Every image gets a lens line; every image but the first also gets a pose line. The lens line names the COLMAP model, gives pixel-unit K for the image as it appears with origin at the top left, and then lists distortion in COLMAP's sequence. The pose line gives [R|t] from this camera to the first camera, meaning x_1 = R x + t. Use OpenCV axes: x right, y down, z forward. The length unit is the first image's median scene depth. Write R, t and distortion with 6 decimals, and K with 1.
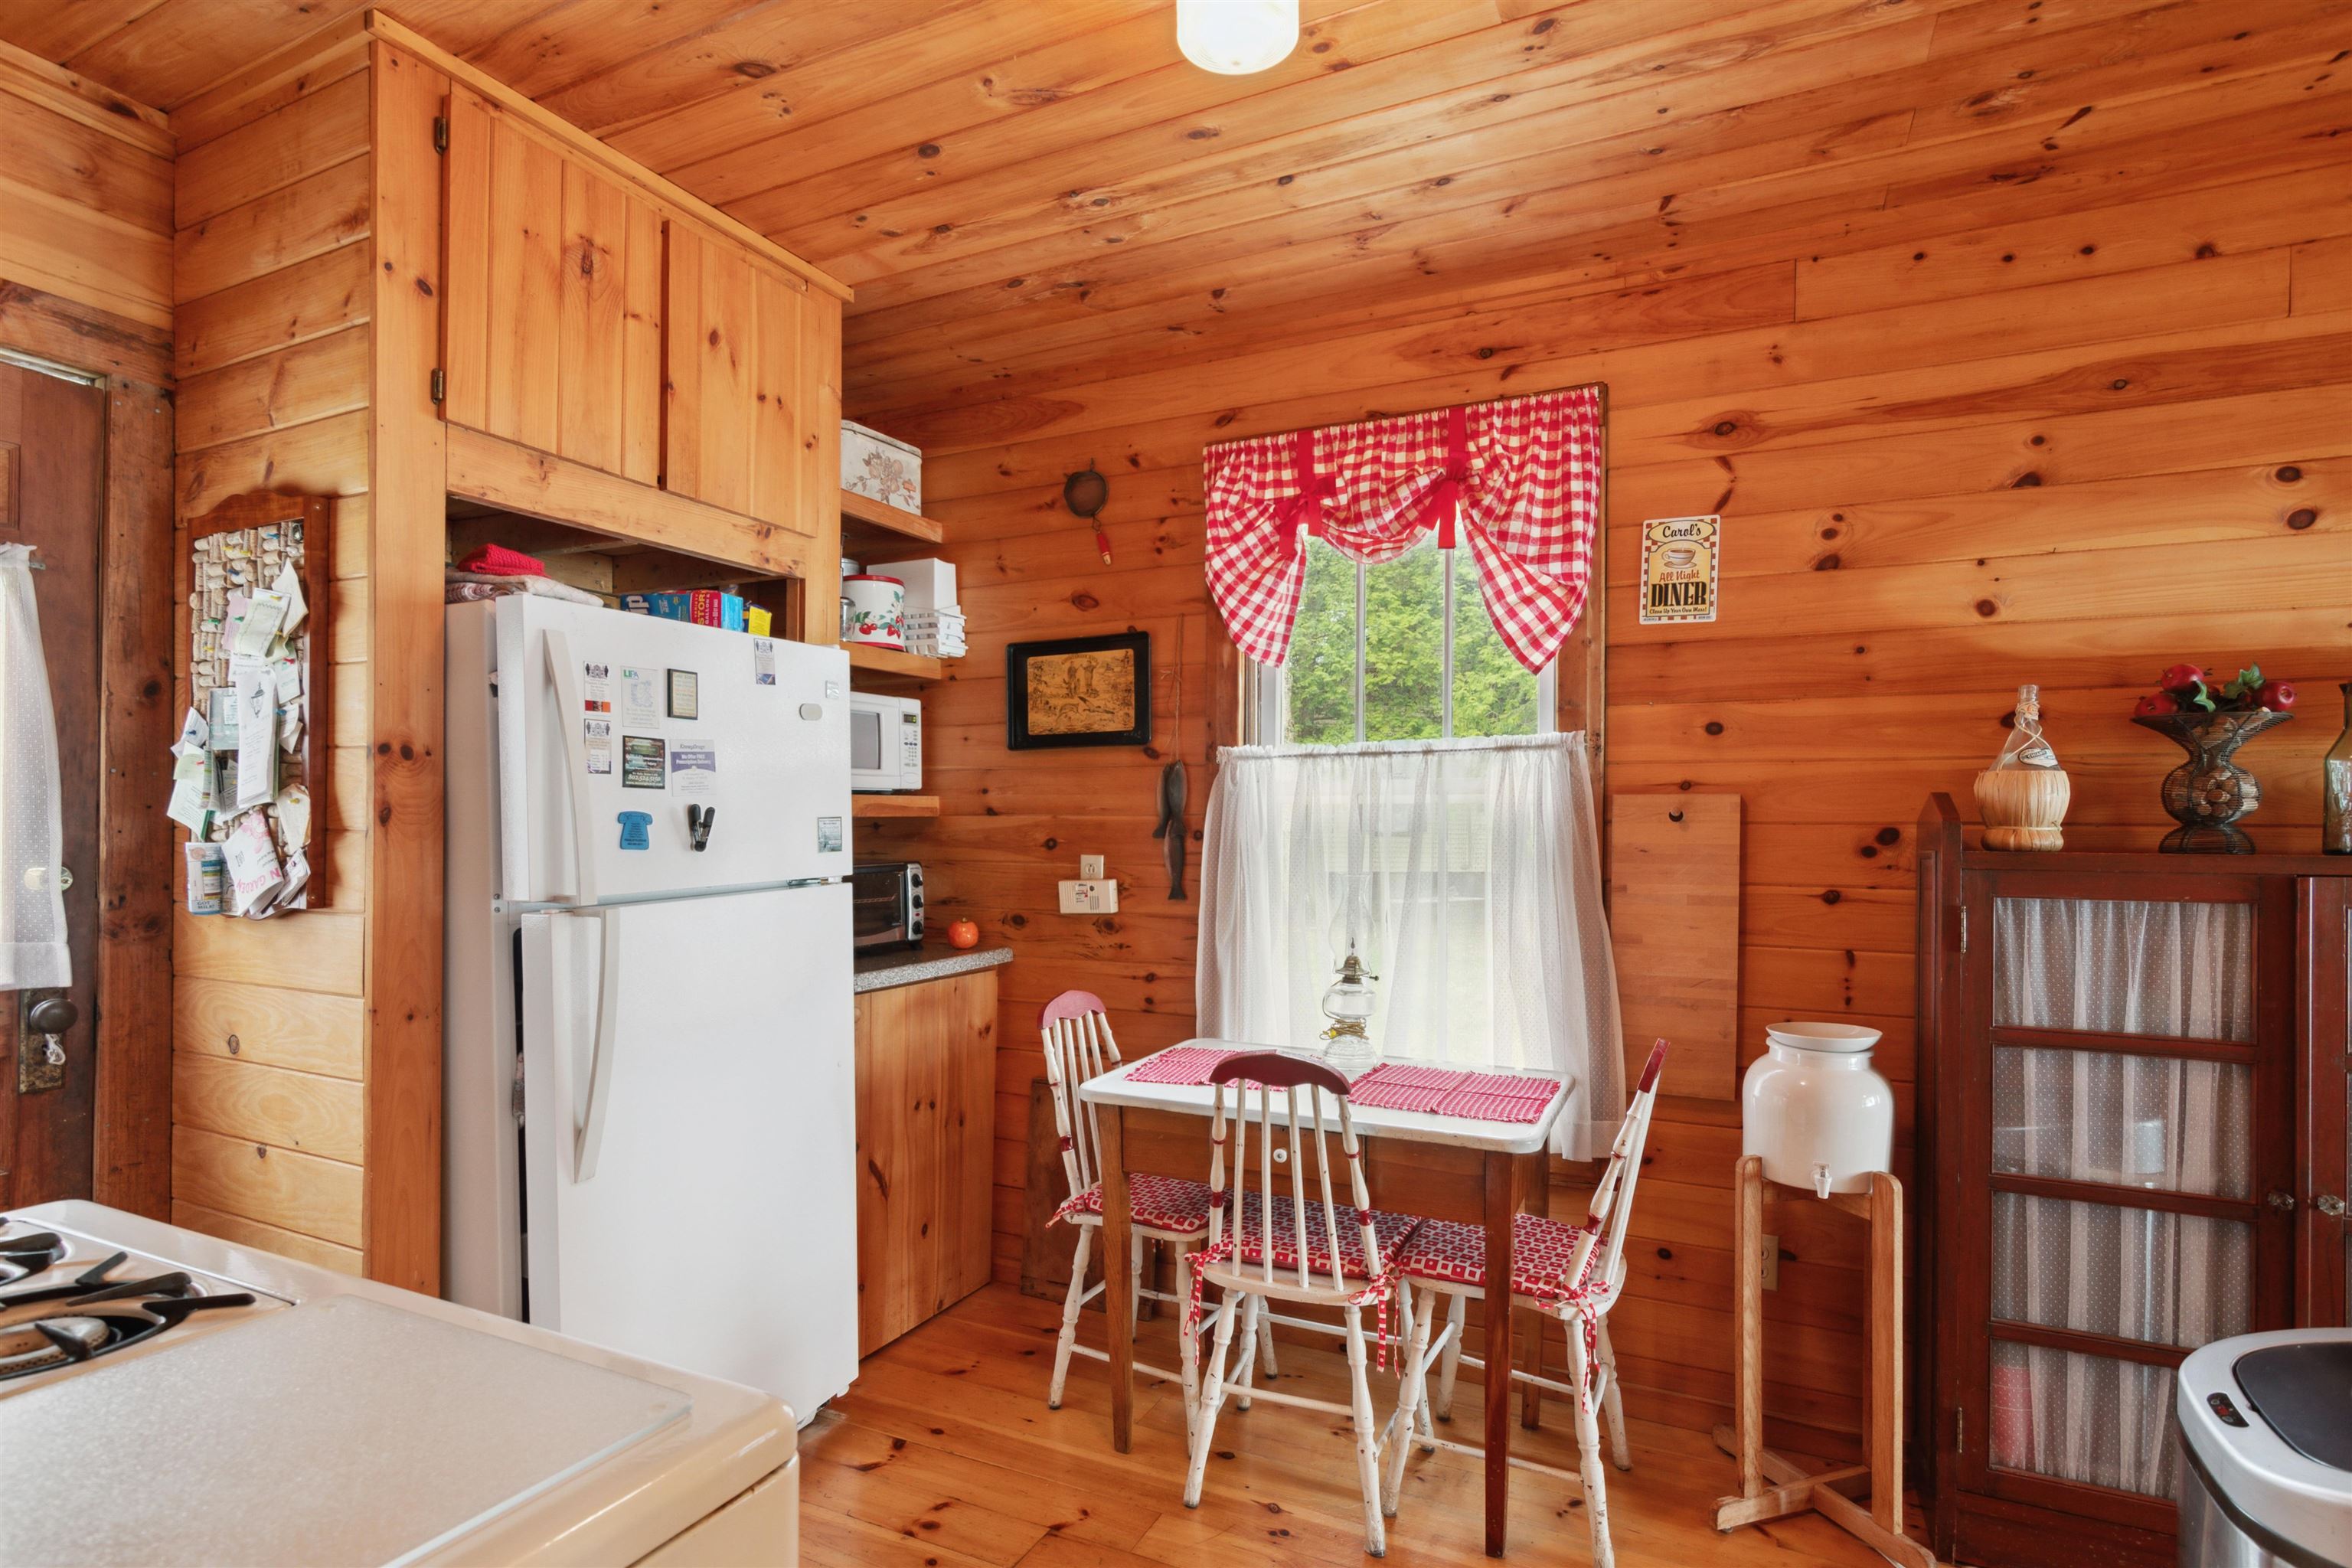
lens RADIAL K [[1165.8, 0, 1178.1], [0, 1165.8, 838.4], [0, 0, 1]] dist [-0.002543, 0.001469]
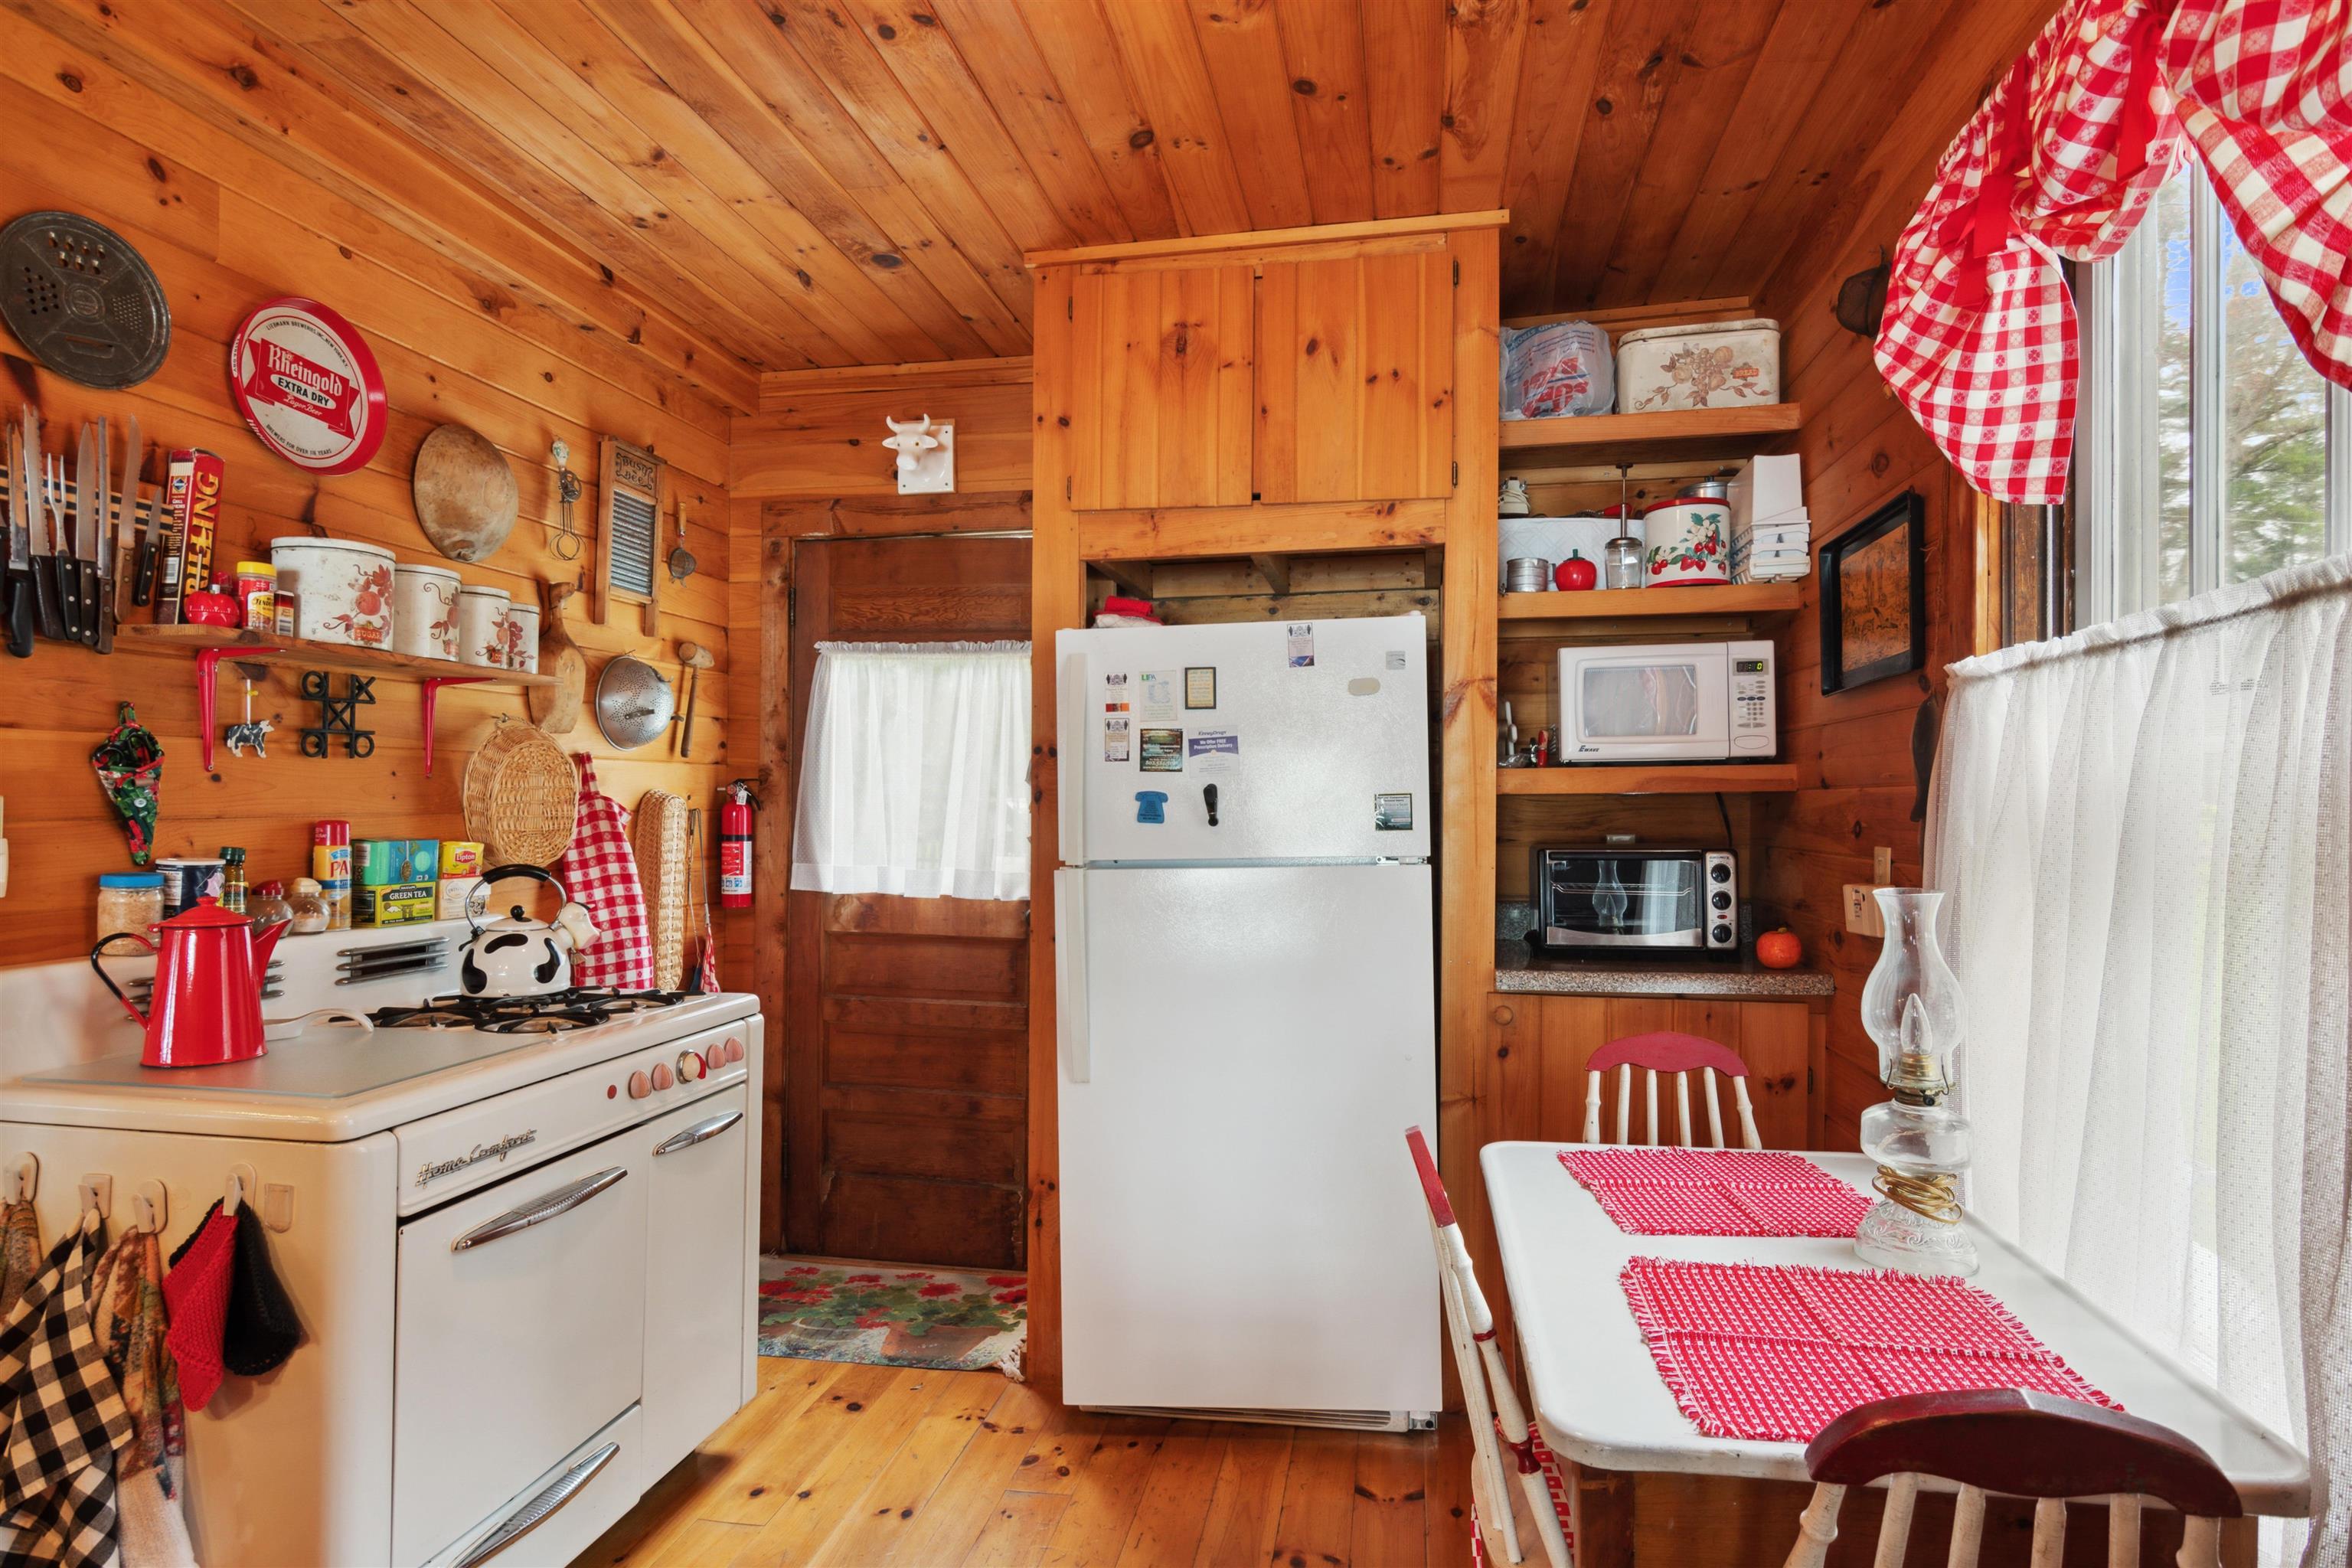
lens RADIAL K [[1200.6, 0, 1201.0], [0, 1200.6, 789.7], [0, 0, 1]] dist [-0.005082, 0.000204]
pose [[0.280295, -0.012120, -0.959837, 0.612186], [-0.009883, 0.999831, -0.015511, -0.005043], [0.959863, 0.013834, 0.280128, 0.587099]]
